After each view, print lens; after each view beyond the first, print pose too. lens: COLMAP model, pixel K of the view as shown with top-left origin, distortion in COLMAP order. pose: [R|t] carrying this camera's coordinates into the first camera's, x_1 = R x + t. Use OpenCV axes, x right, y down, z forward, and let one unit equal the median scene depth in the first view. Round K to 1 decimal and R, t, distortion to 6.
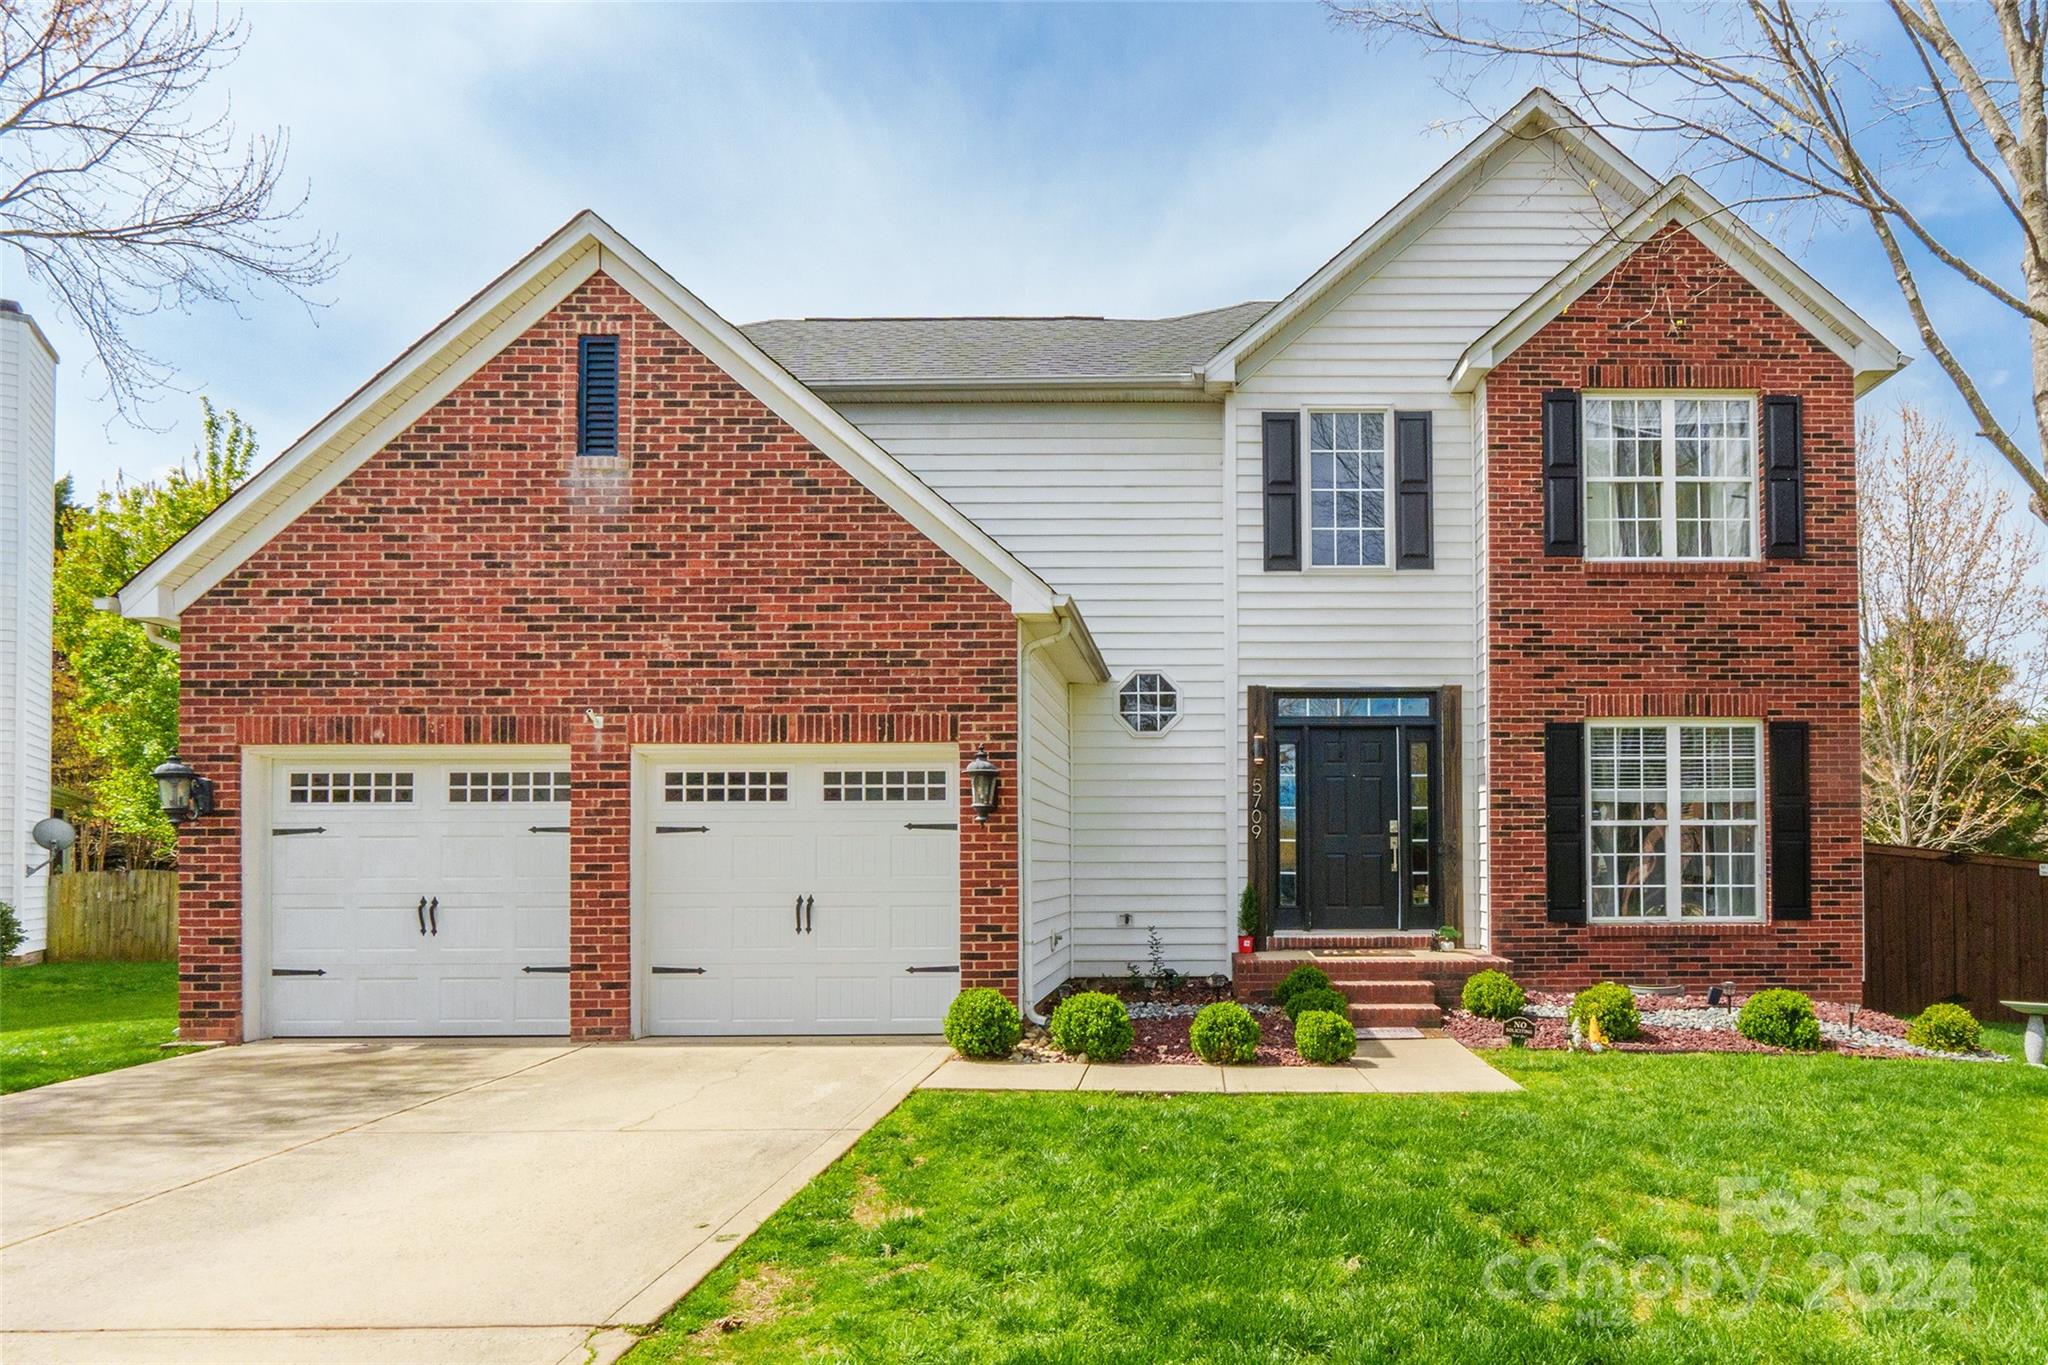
lens RADIAL K [[954.3, 0, 1024.8], [0, 954.3, 829.0], [0, 0, 1]] dist [-0.000119, -0.000142]
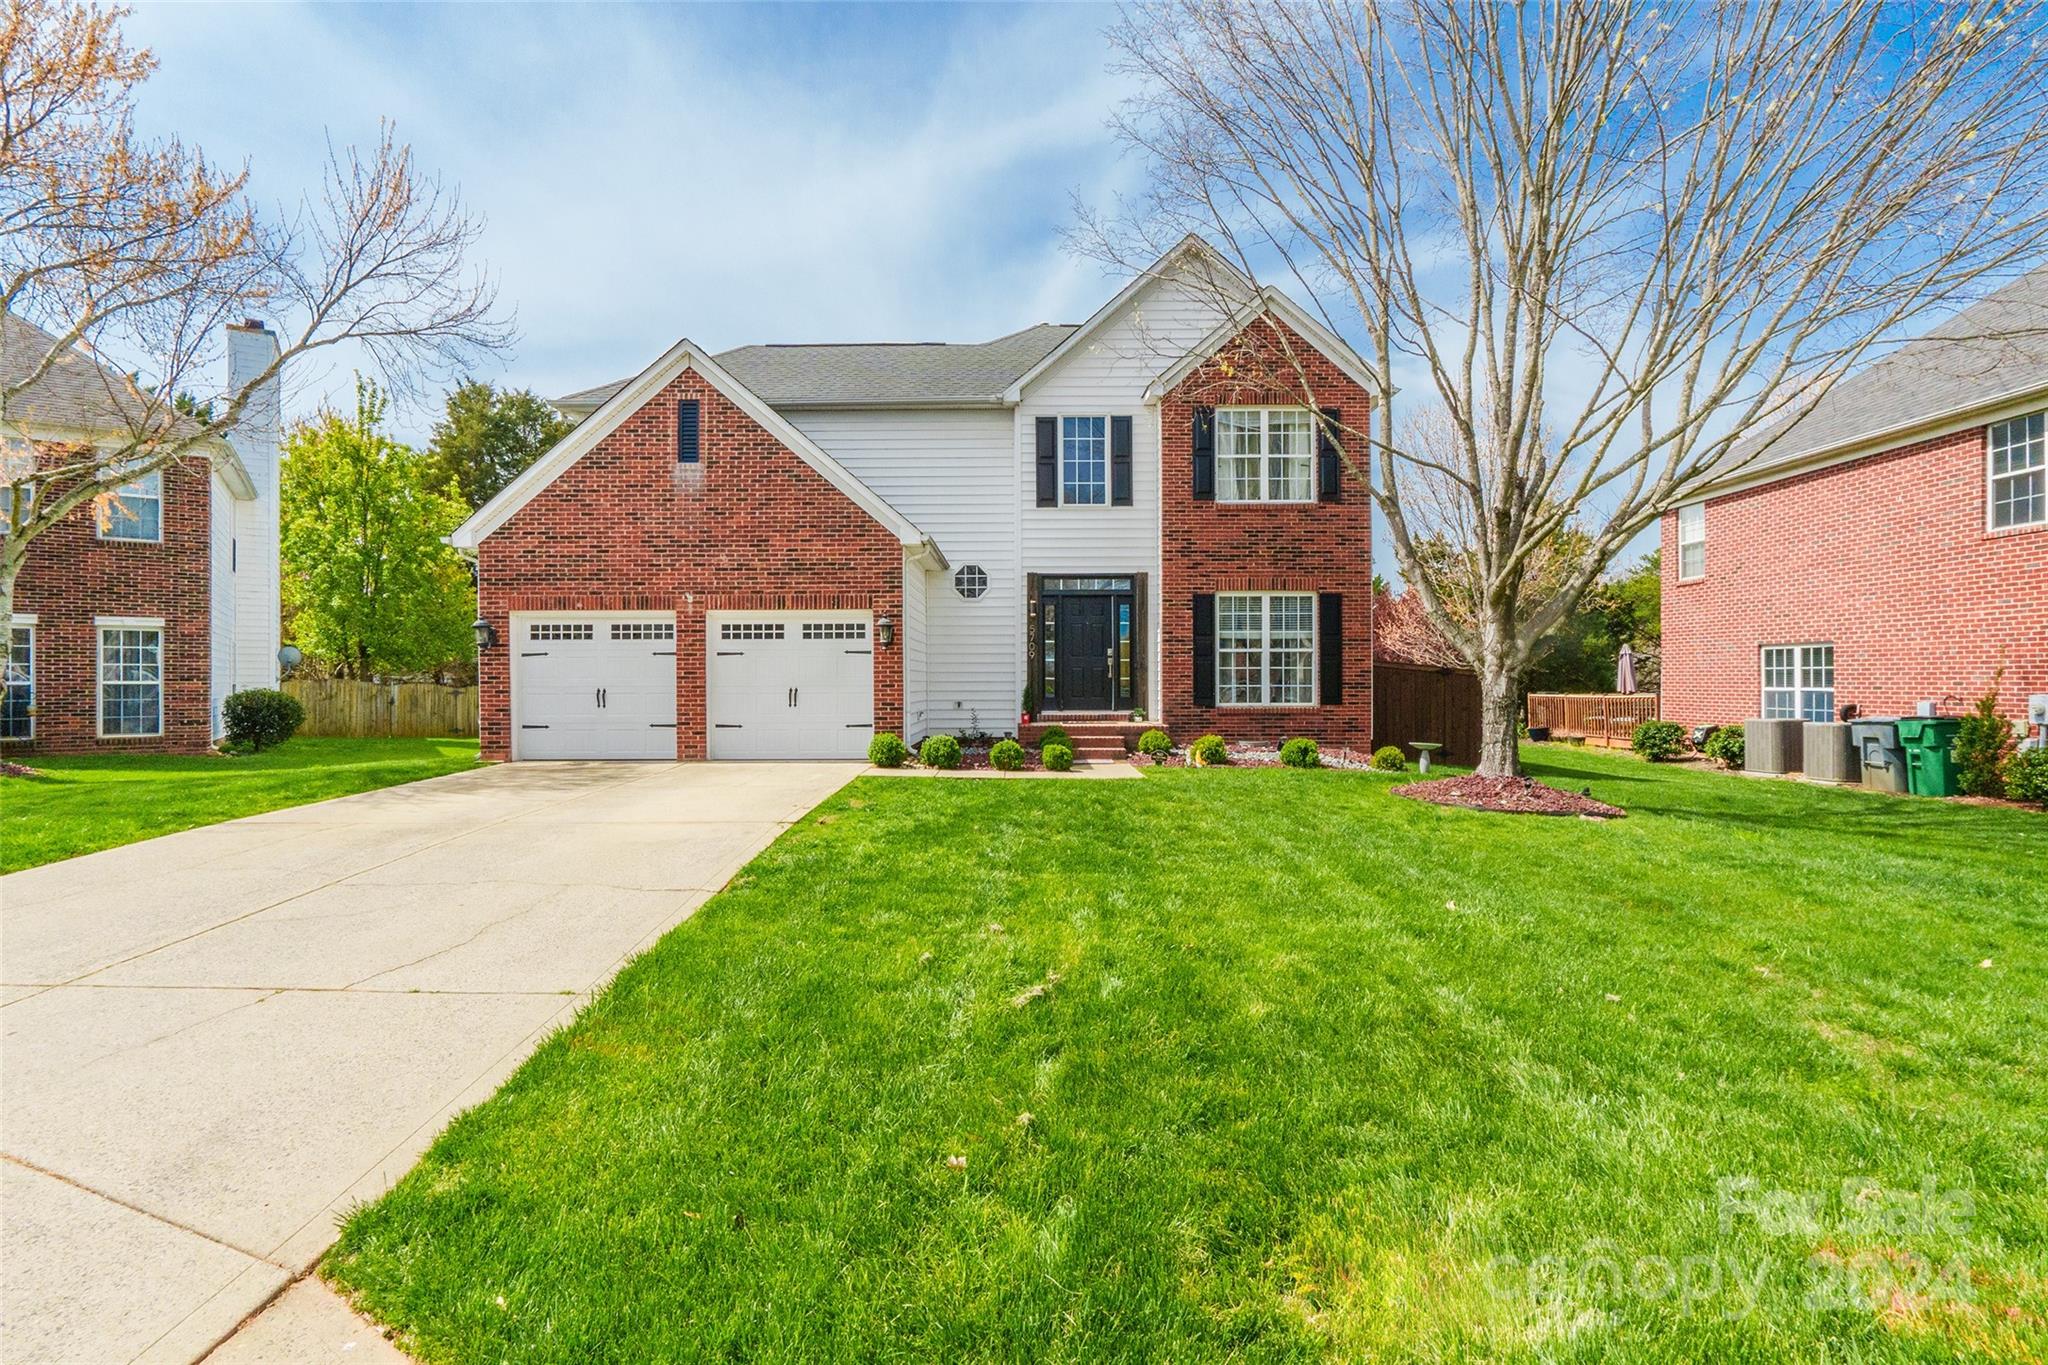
lens RADIAL K [[979.9, 0, 1017.9], [0, 979.9, 644.1], [0, 0, 1]] dist [-0.002588, -0.000283]
pose [[0.986670, 0.001987, 0.162720, -0.079696], [-0.000396, 0.999952, -0.009805, 0.000219], [-0.162732, 0.009610, 0.986624, -0.799203]]
